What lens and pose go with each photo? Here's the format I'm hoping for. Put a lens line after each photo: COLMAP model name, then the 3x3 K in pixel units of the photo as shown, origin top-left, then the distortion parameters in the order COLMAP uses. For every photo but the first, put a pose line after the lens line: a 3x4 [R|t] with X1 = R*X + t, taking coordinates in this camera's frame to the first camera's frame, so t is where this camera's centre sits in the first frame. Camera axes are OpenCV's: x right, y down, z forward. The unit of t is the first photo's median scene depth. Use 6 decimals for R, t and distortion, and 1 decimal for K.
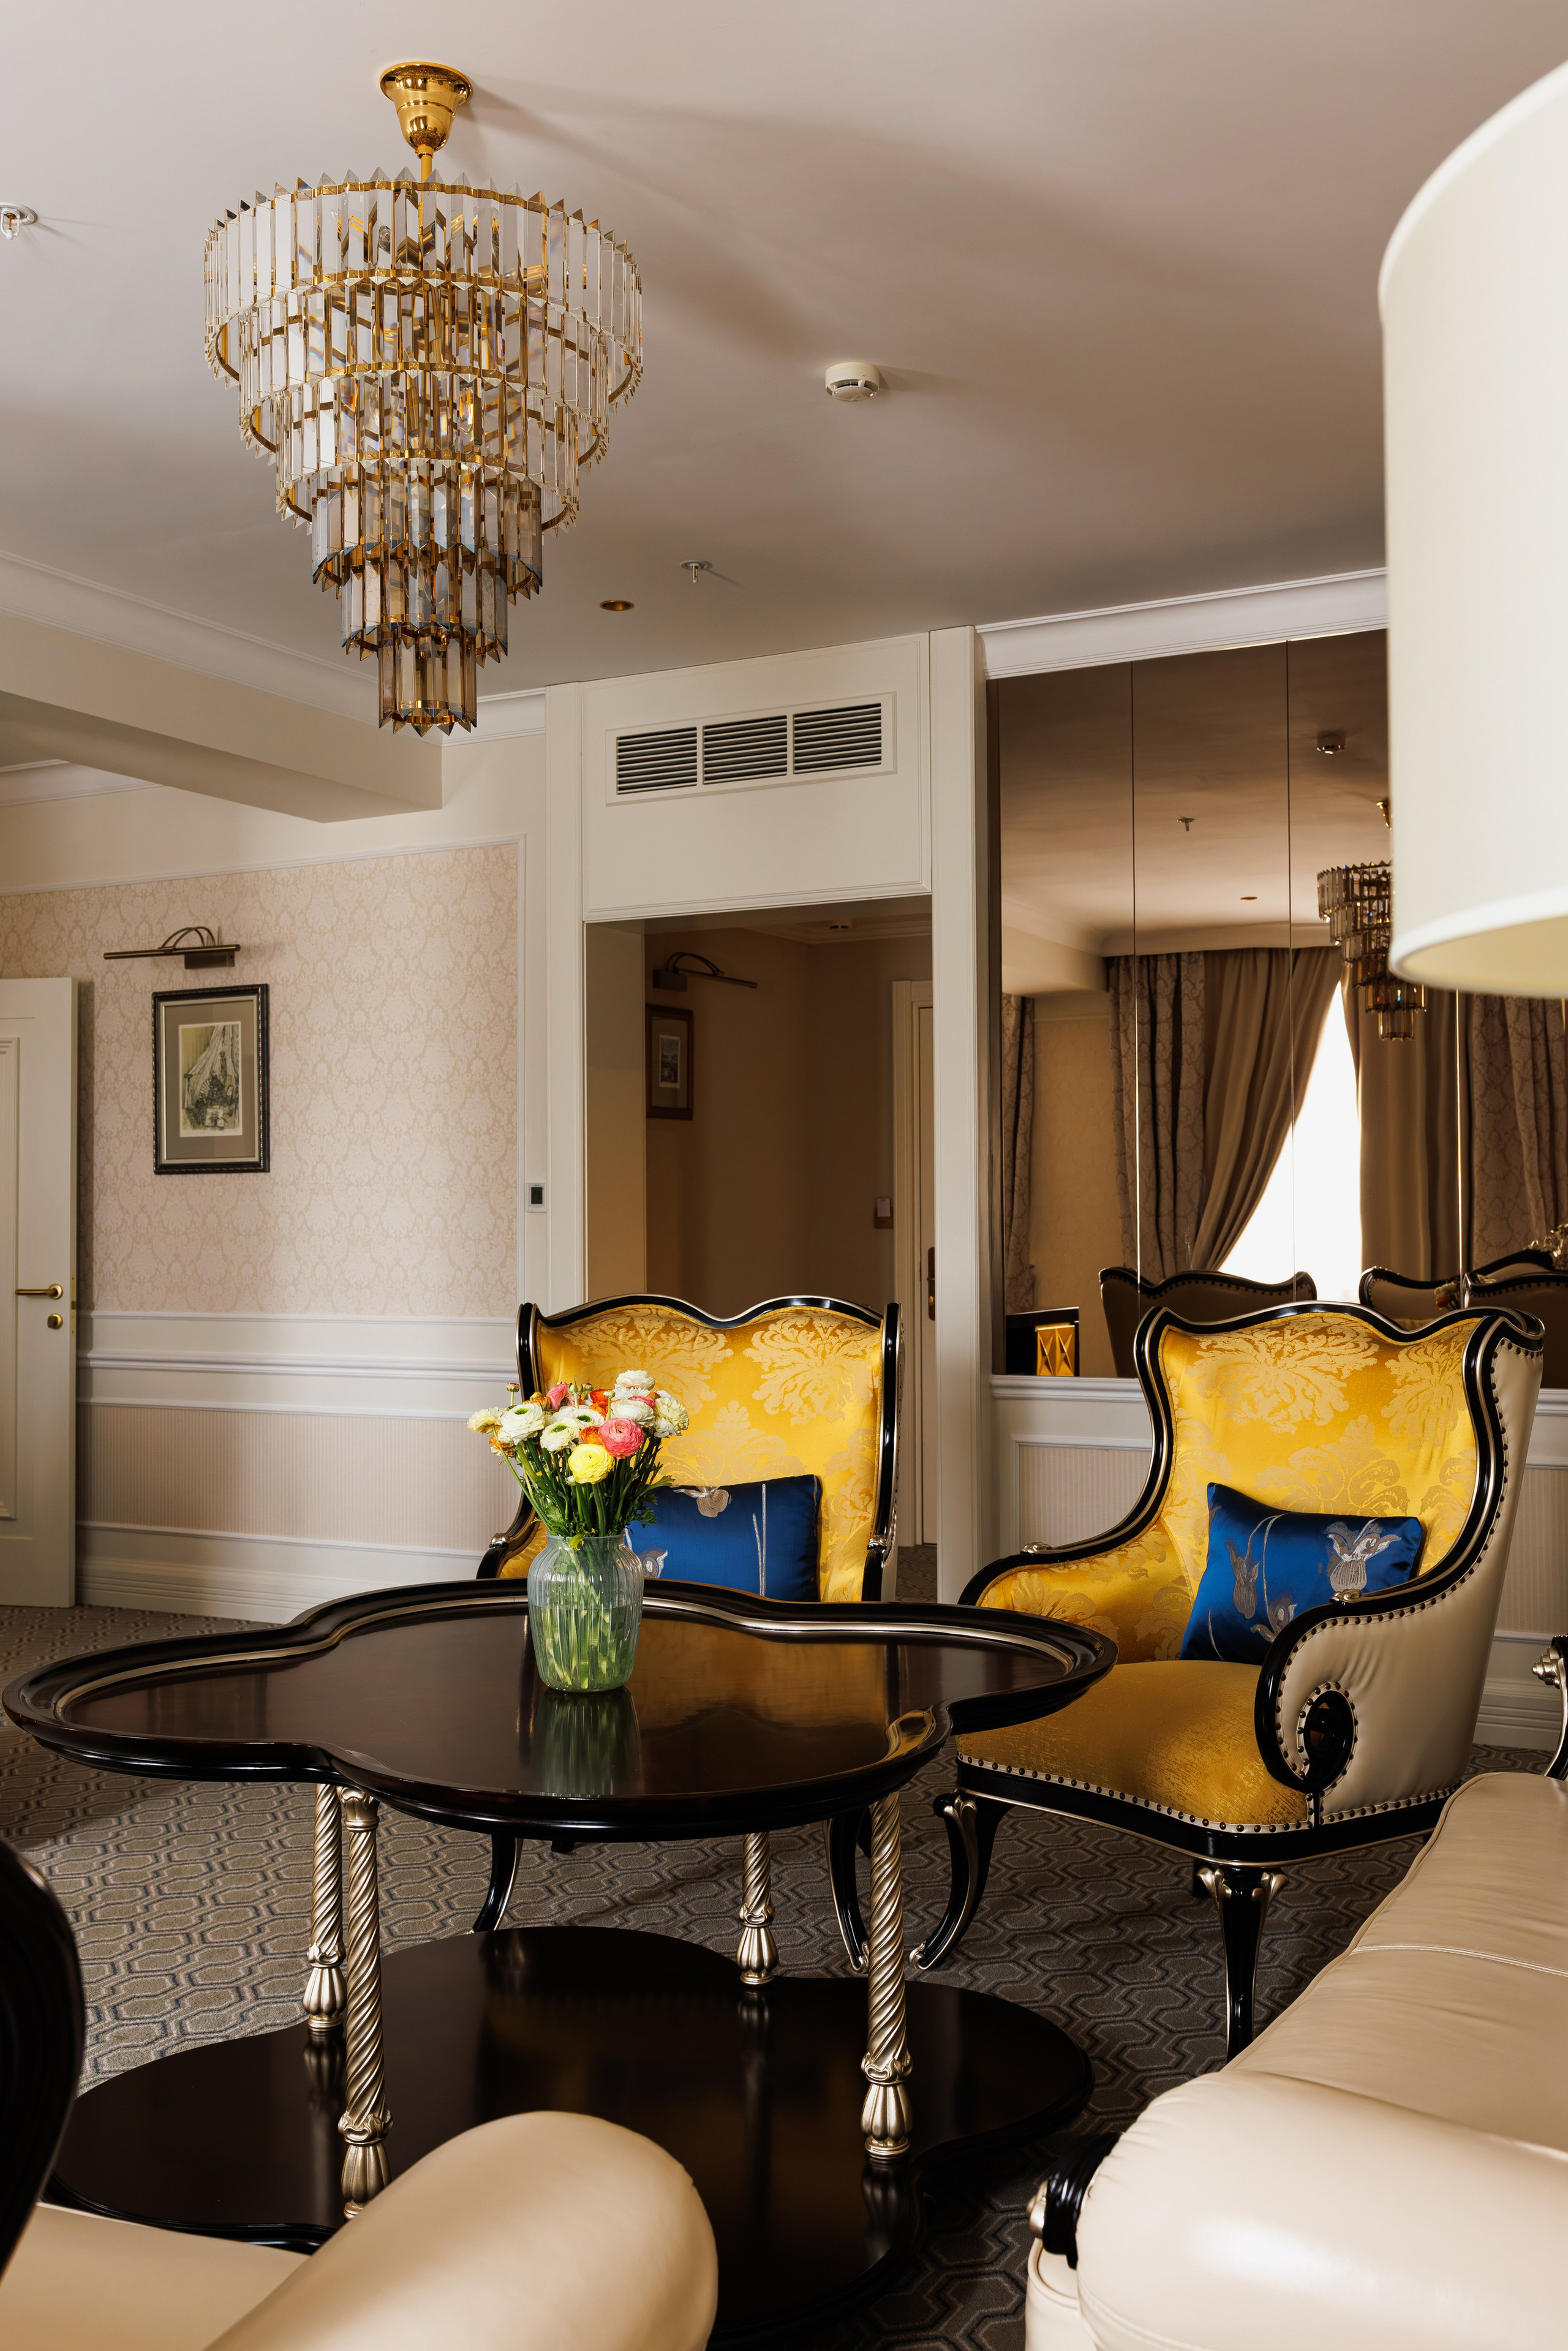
lens RADIAL K [[2242.9, 0, 754.5], [0, 2242.9, 1169.2], [0, 0, 1]] dist [-0.000693, -0.007949]
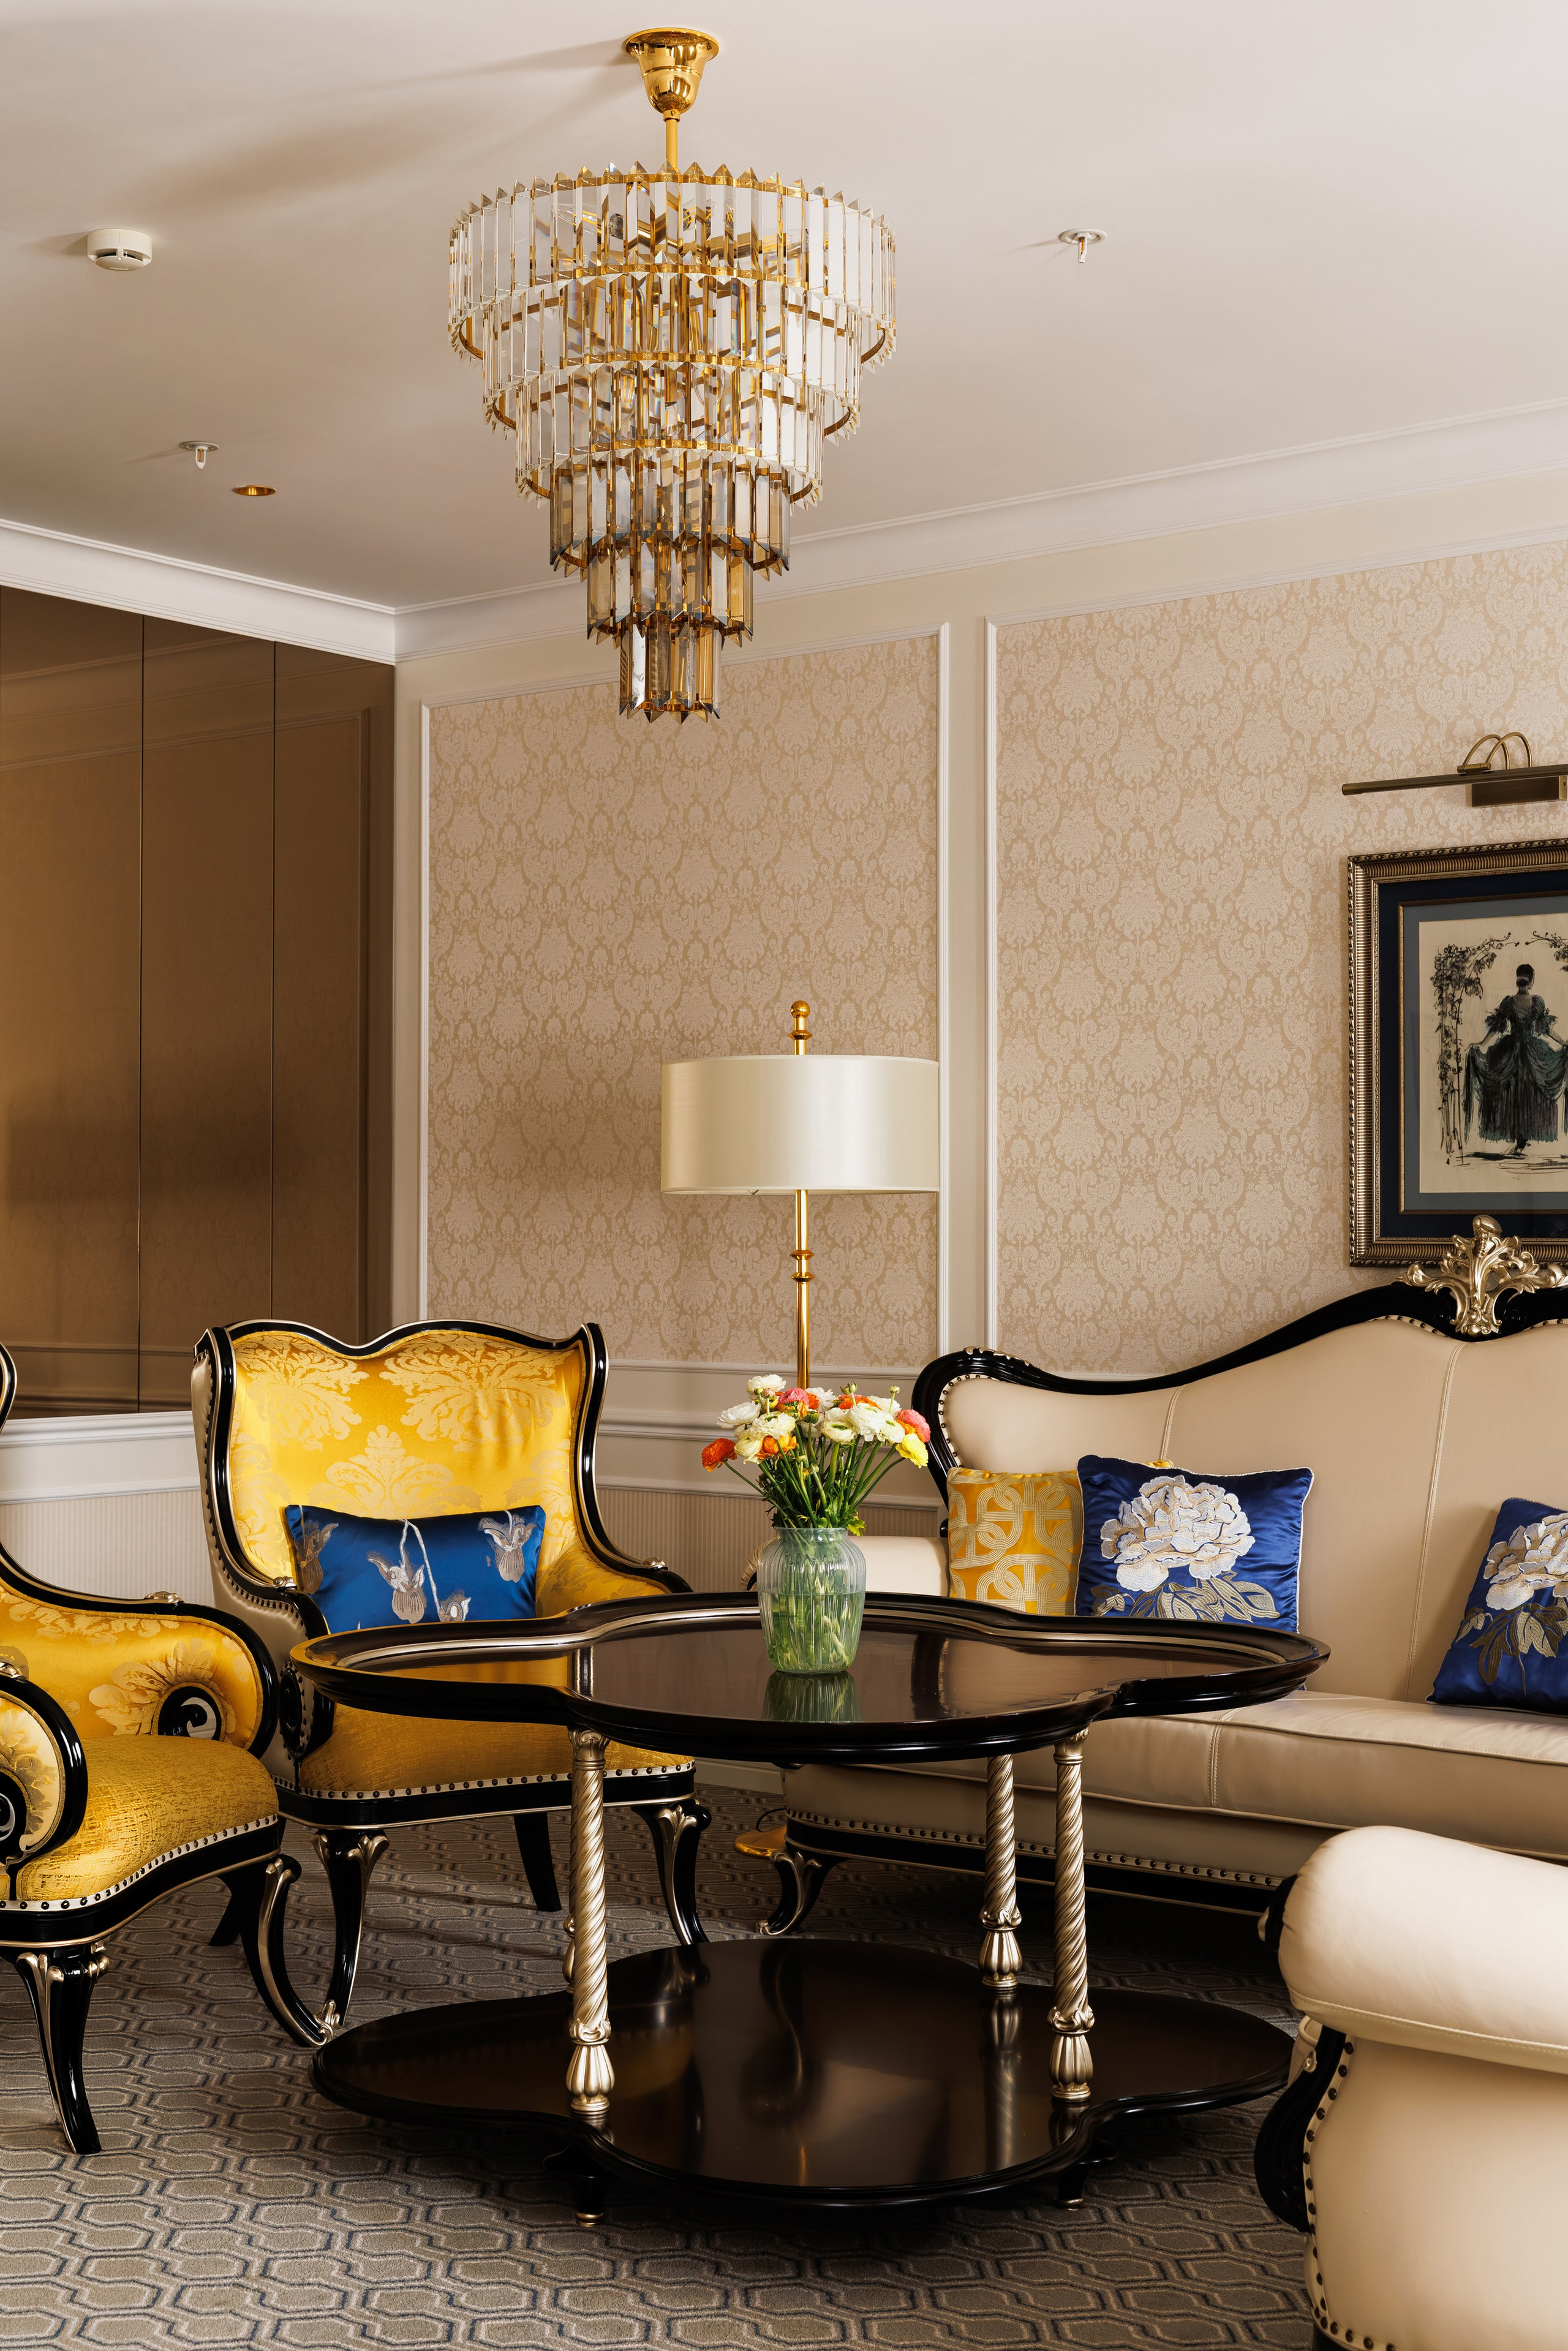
lens RADIAL K [[3186.6, 0, 784.0], [0, 3186.6, 1175.5], [0, 0, 1]] dist [0.013499, -0.101187]
pose [[0.174416, 0.027015, 0.984301, -0.749718], [-0.029923, 0.999307, -0.022124, 0.012956], [-0.984217, -0.025594, 0.175104, 0.357741]]
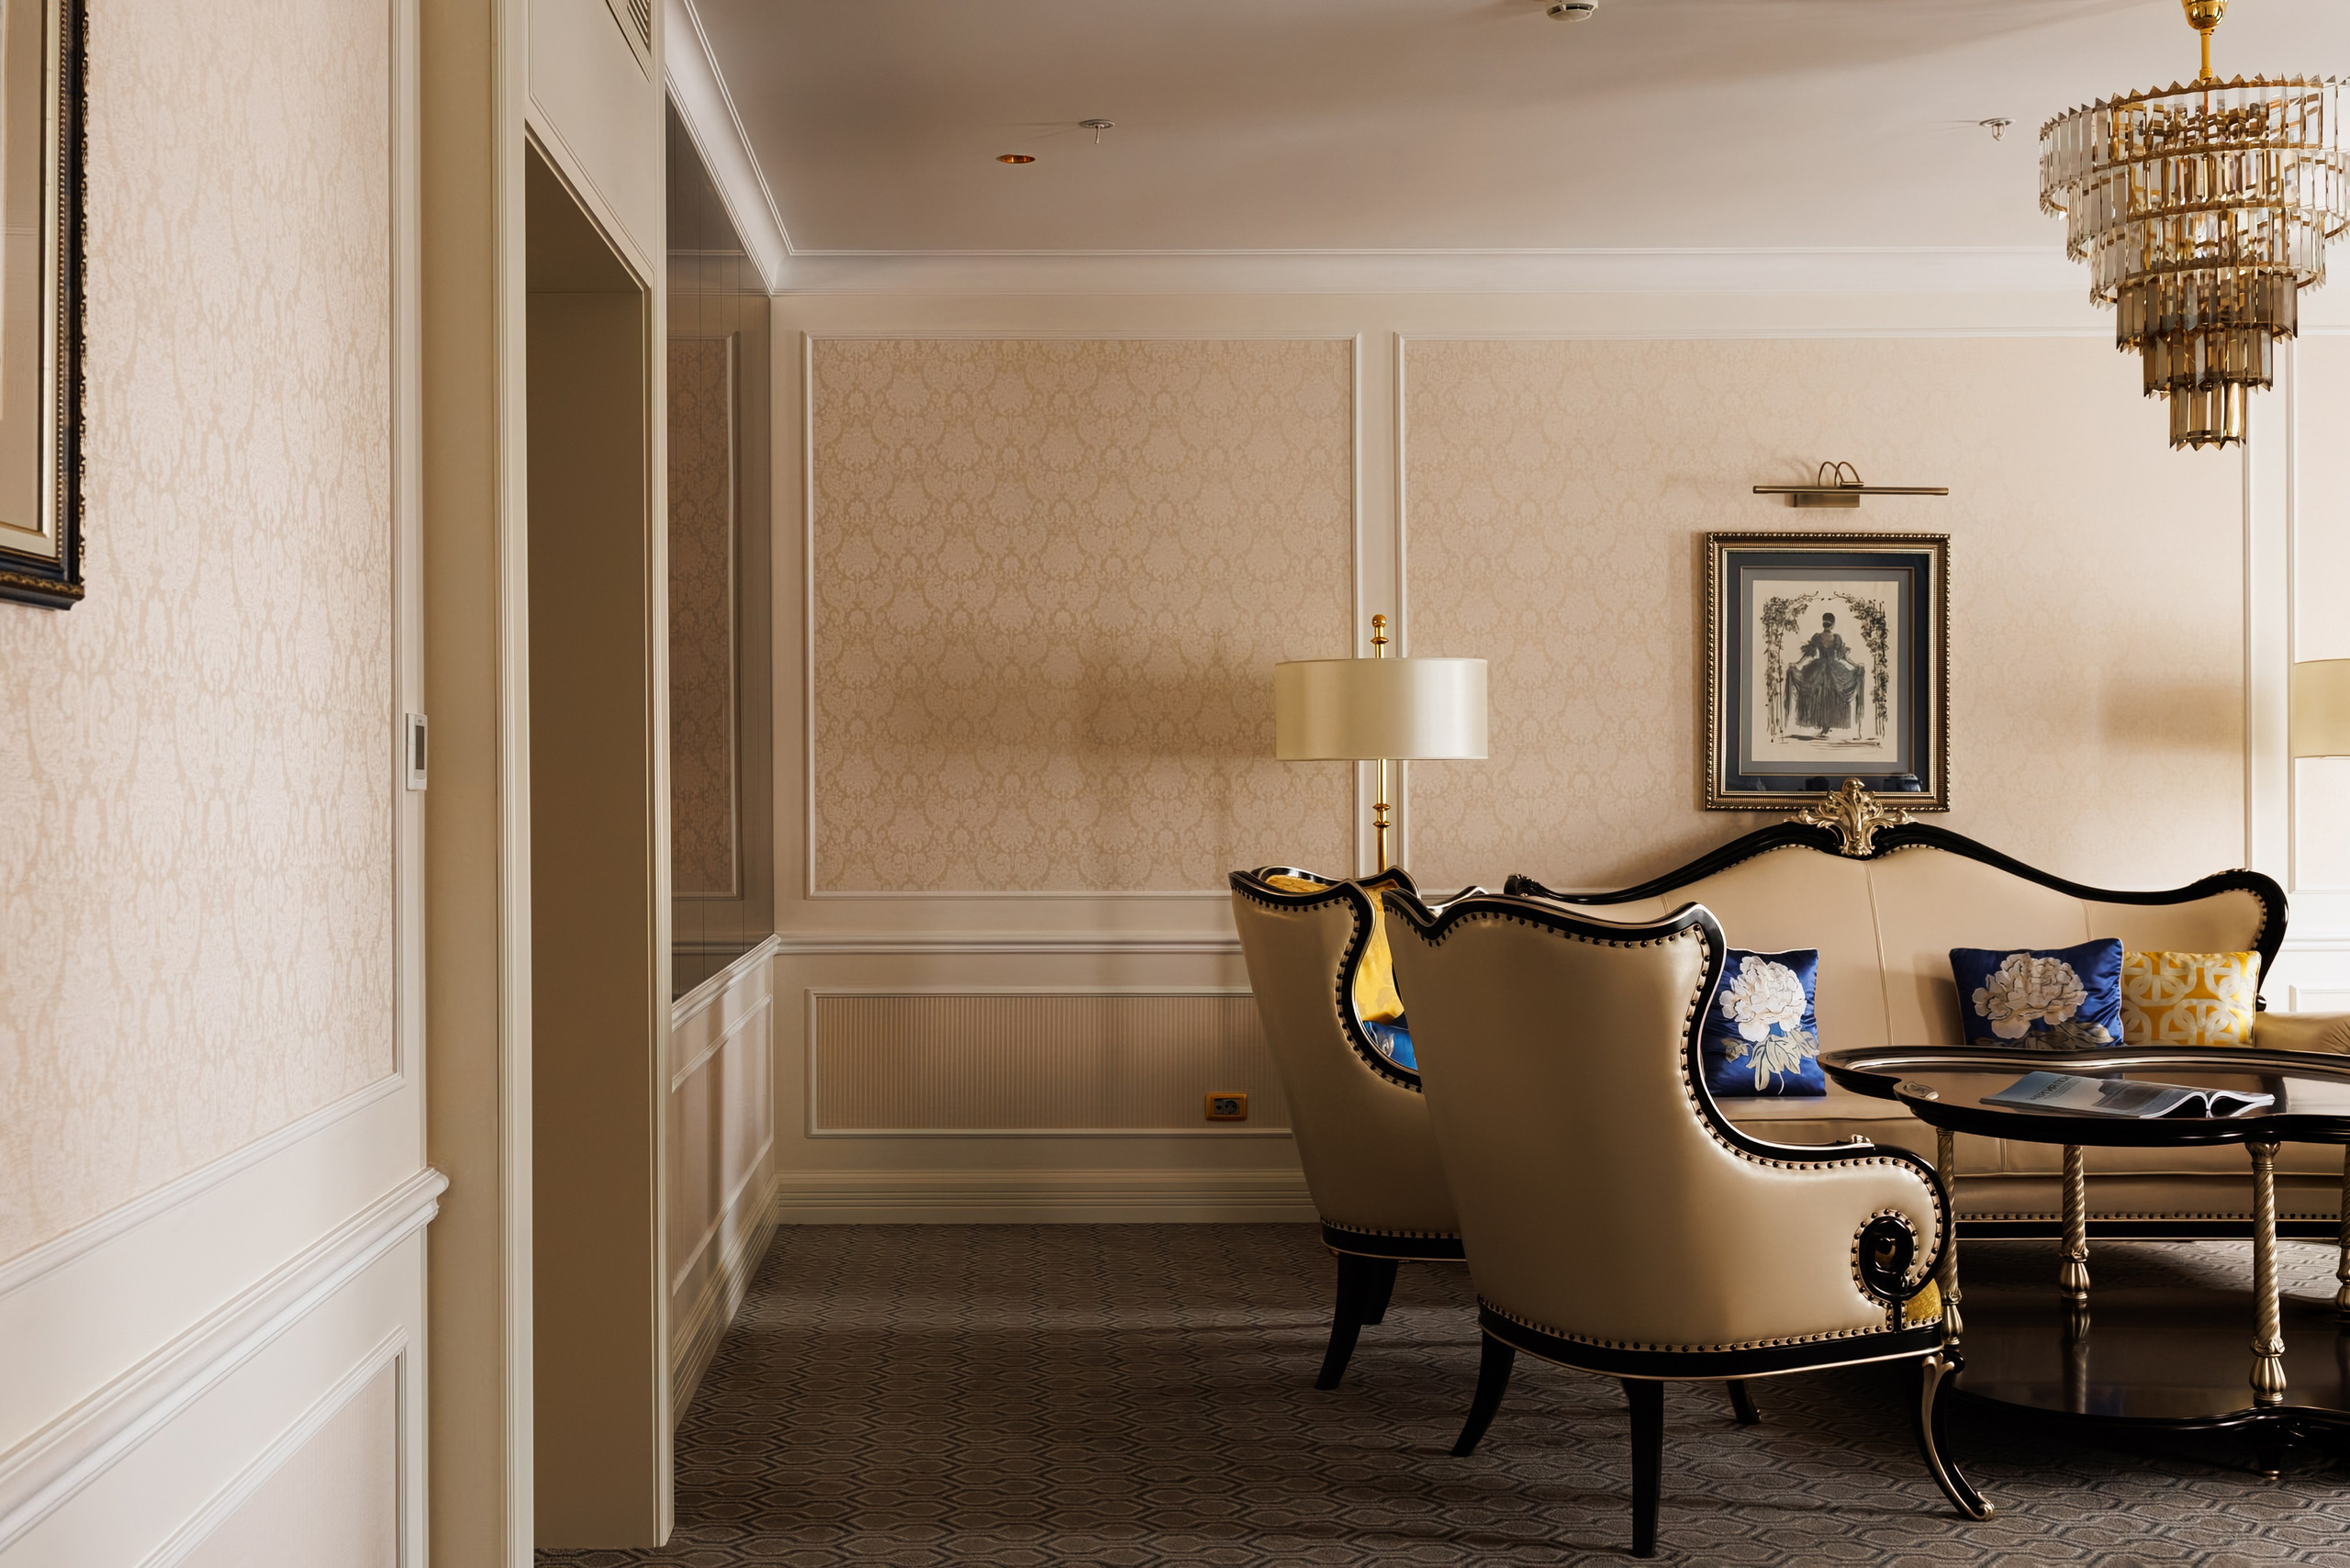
lens RADIAL K [[2420.1, 0, 1038.9], [0, 2420.1, 778.1], [0, 0, 1]] dist [-0.011639, 0.006829]
pose [[-0.486227, 0.003115, 0.873827, -0.558800], [-0.019518, 0.999705, -0.014424, 0.021175], [-0.873614, -0.024068, -0.486023, 1.191802]]
